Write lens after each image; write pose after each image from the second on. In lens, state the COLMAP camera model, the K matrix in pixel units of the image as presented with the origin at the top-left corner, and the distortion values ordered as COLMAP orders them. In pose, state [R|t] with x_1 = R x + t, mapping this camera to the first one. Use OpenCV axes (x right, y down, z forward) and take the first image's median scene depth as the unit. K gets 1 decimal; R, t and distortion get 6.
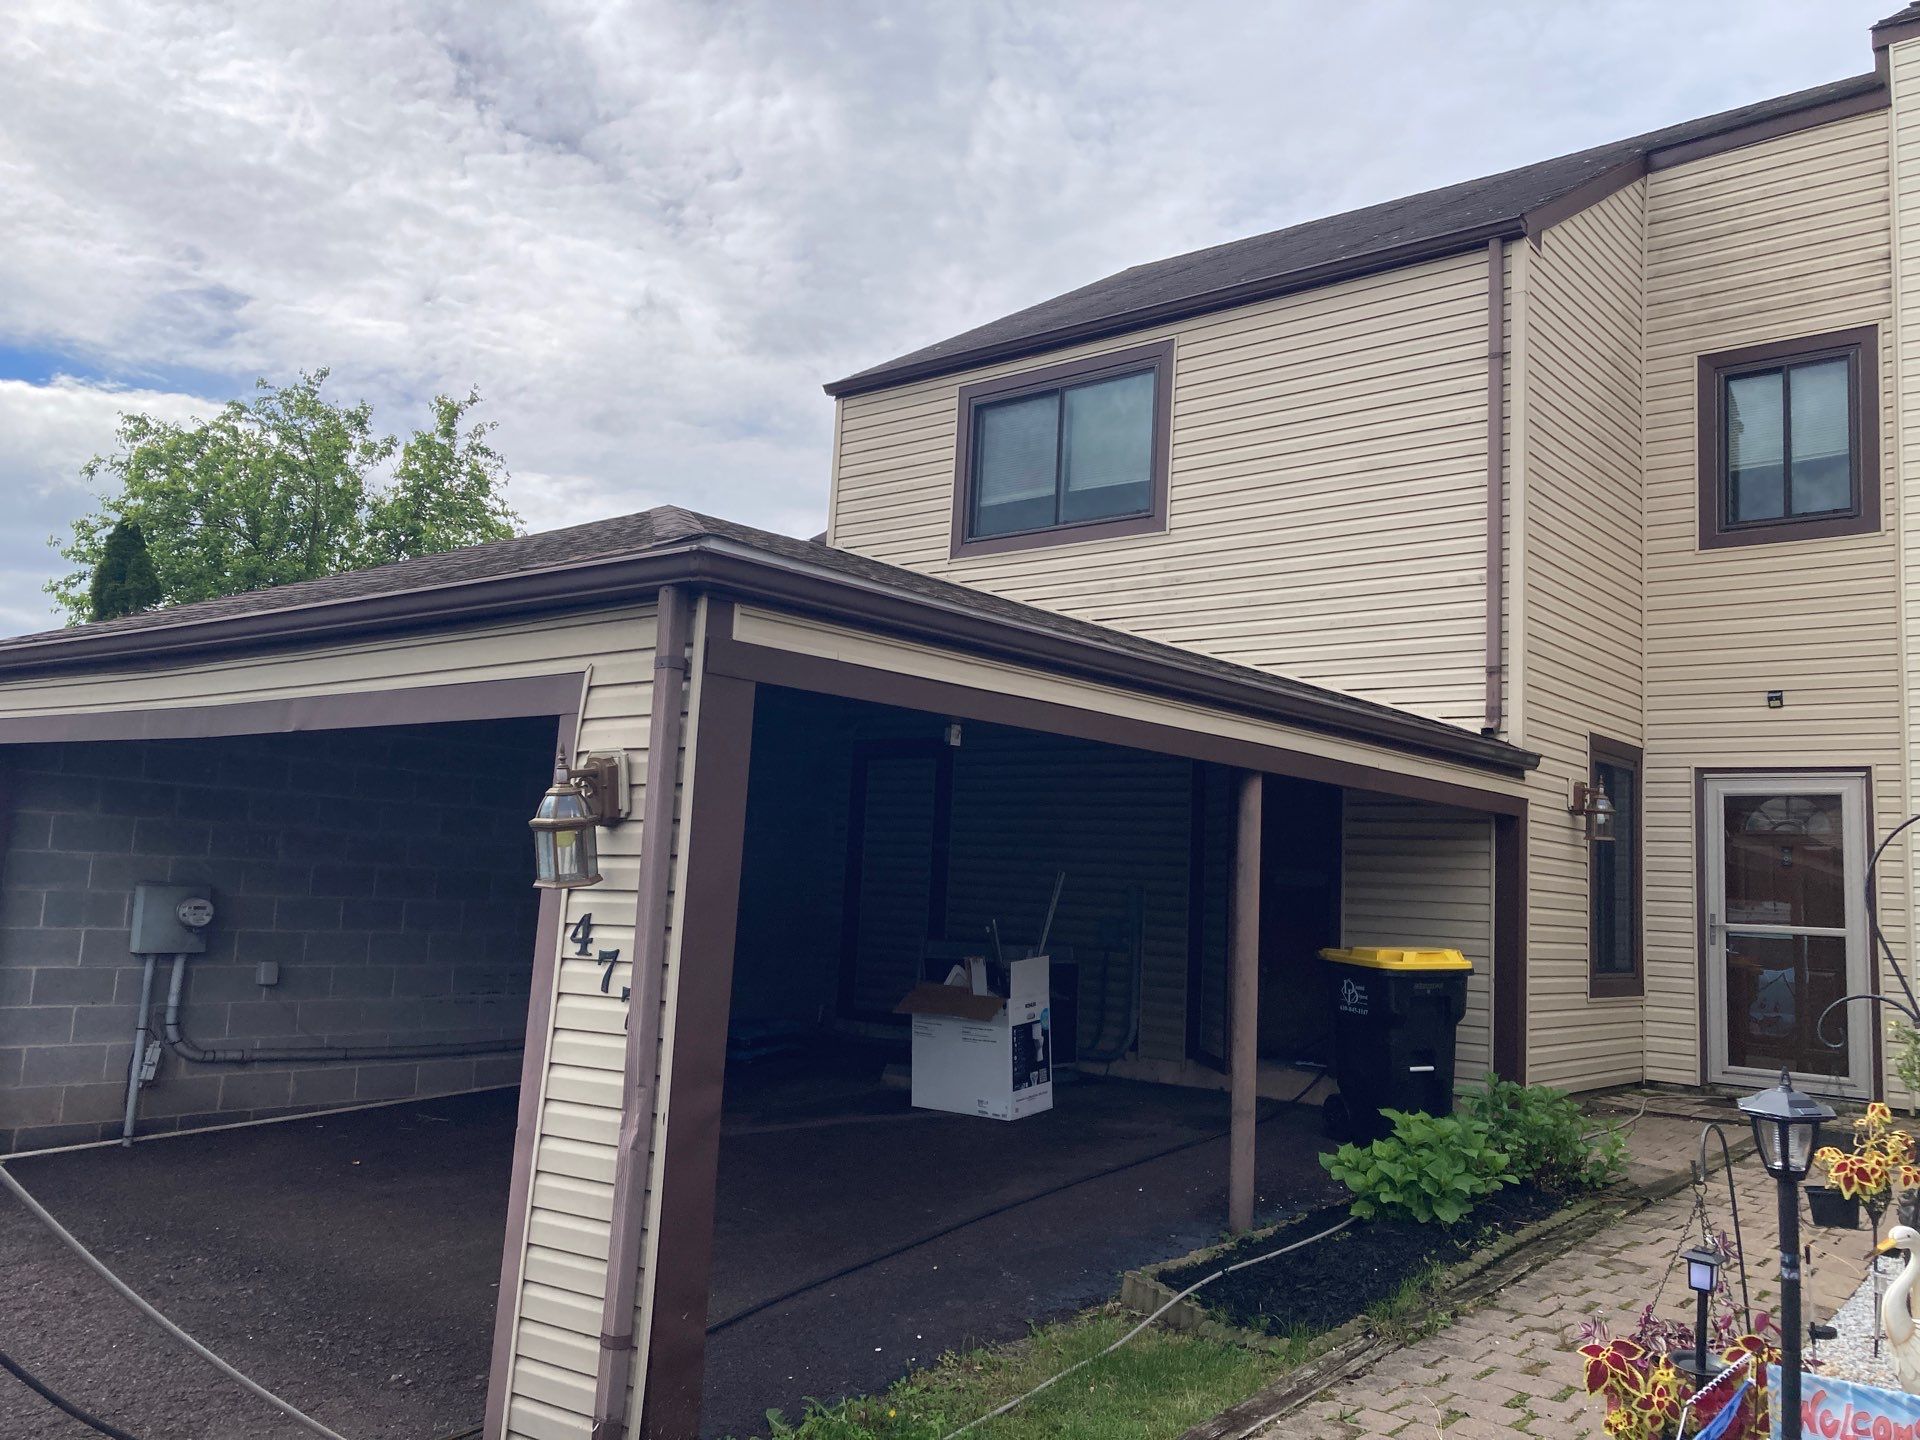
lens RADIAL K [[1360.1, 0, 960.0], [0, 1360.1, 720.0], [0, 0, 1]] dist [-0.054553, 0.002810]
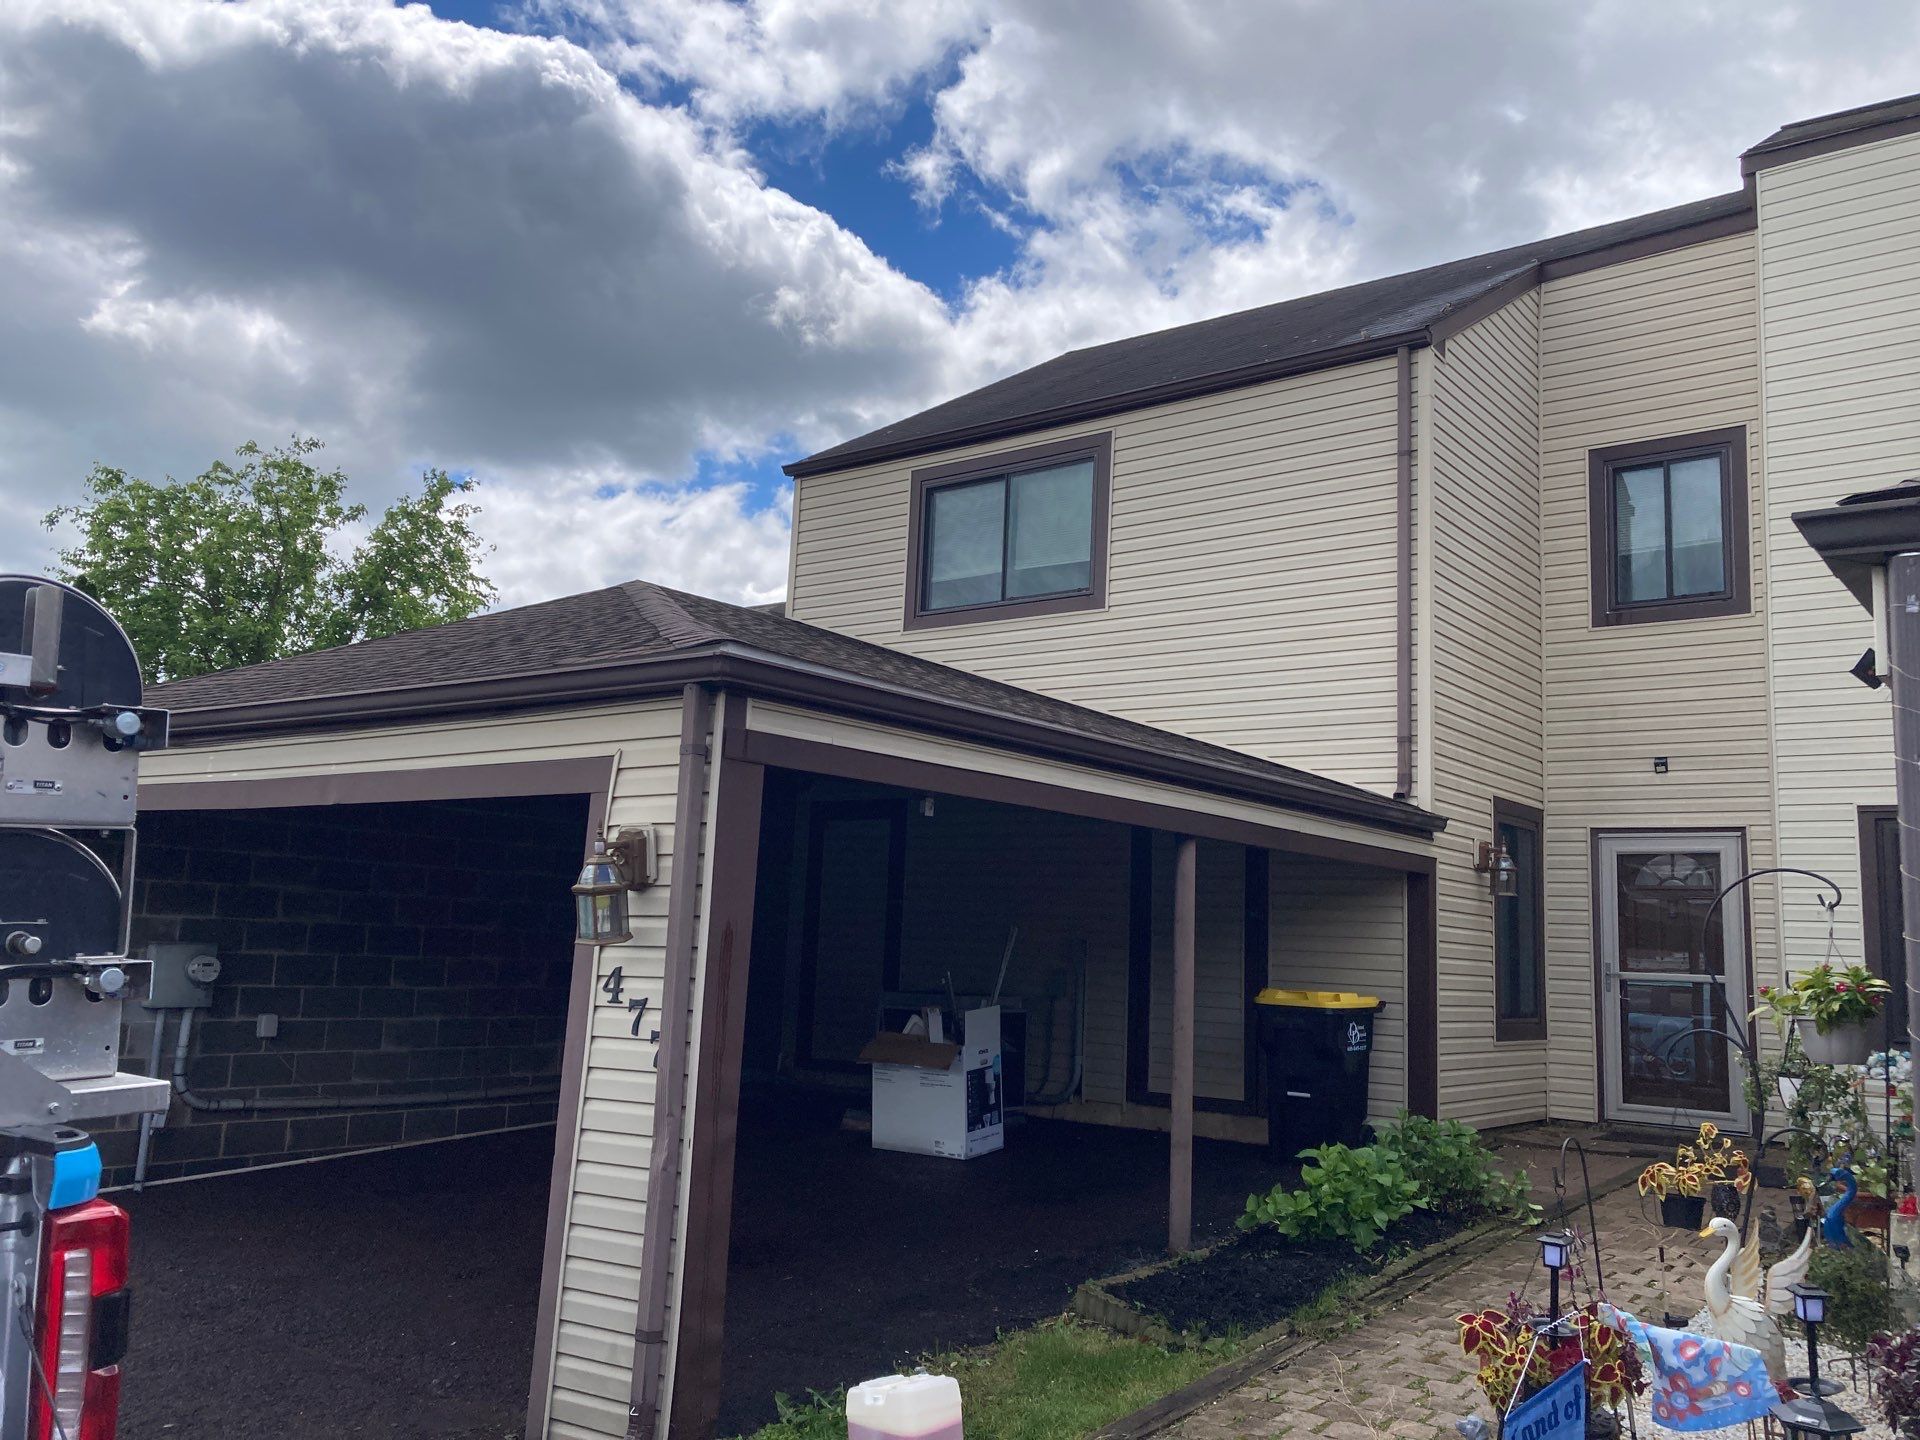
lens RADIAL K [[1343.5, 0, 975.6], [0, 1343.5, 709.2], [0, 0, 1]] dist [-0.046568, -0.002396]
pose [[0.998293, 0.004905, 0.058190, -0.016413], [-0.002056, 0.998800, -0.048932, -0.008802], [-0.058361, 0.048729, 0.997106, -0.069130]]
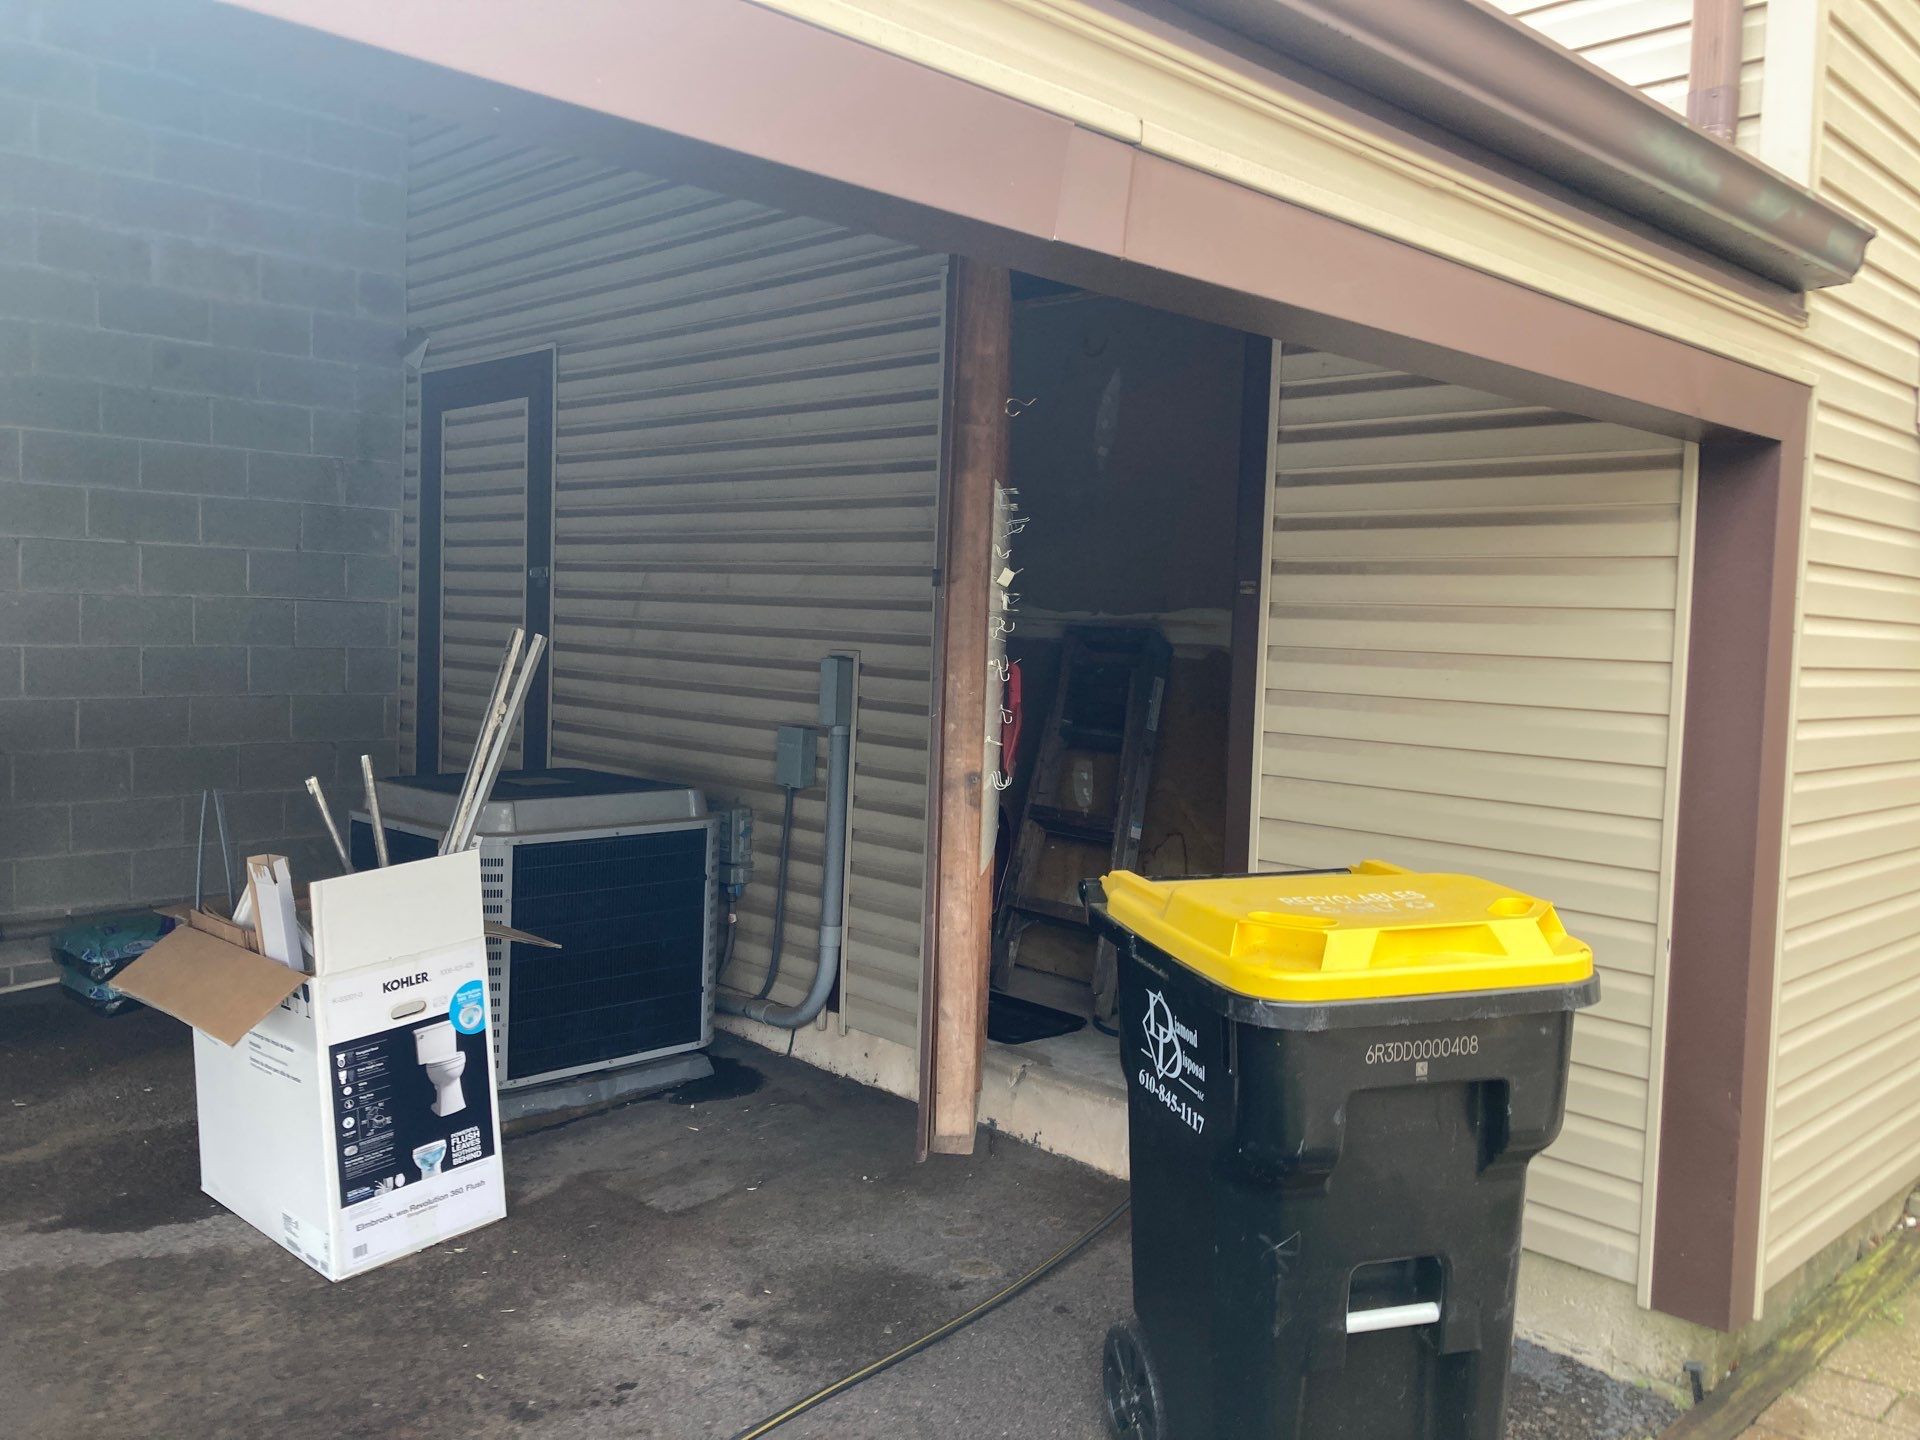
lens RADIAL K [[1343.5, 0, 975.6], [0, 1343.5, 709.2], [0, 0, 1]] dist [-0.046568, -0.002396]
pose [[0.995286, -0.016358, -0.095598, 0.235631], [0.034015, 0.981939, 0.186116, 0.063535], [0.090827, -0.188491, 0.977866, 0.614340]]
